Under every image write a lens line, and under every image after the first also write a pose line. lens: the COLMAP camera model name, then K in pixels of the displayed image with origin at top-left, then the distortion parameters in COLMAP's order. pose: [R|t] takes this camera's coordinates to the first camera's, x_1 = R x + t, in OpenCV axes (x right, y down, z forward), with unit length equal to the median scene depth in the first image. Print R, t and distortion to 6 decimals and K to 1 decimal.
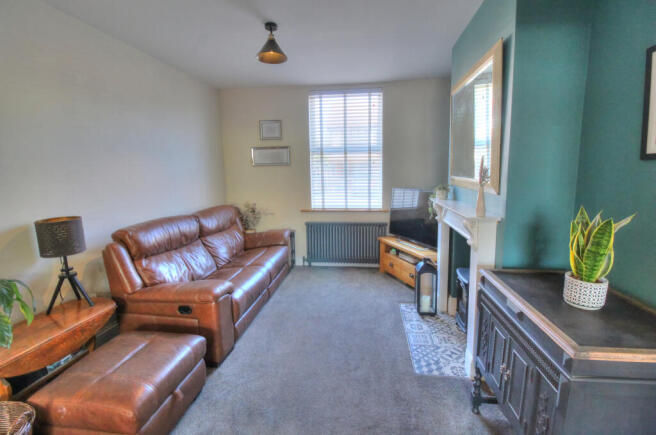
lens RADIAL K [[304.3, 0, 328.4], [0, 304.3, 214.2], [0, 0, 1]] dist [-0.017130, -0.002506]
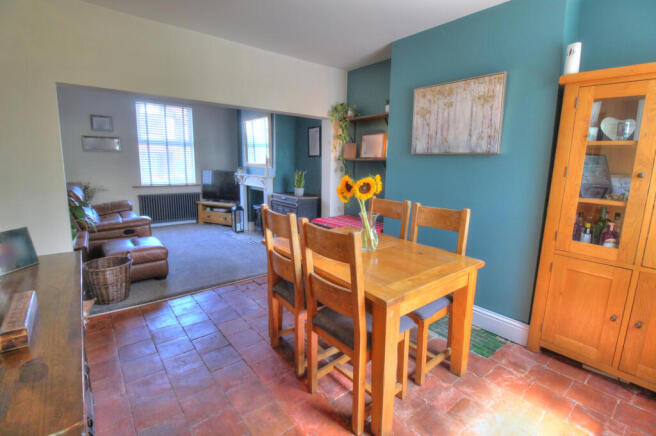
lens RADIAL K [[304.3, 0, 328.1], [0, 304.3, 216.6], [0, 0, 1]] dist [-0.017130, -0.002506]
pose [[0.690263, -0.094814, 0.717320, -0.489400], [0.073319, 0.995440, 0.061022, 0.106756], [-0.719835, 0.010472, 0.694067, -0.561718]]
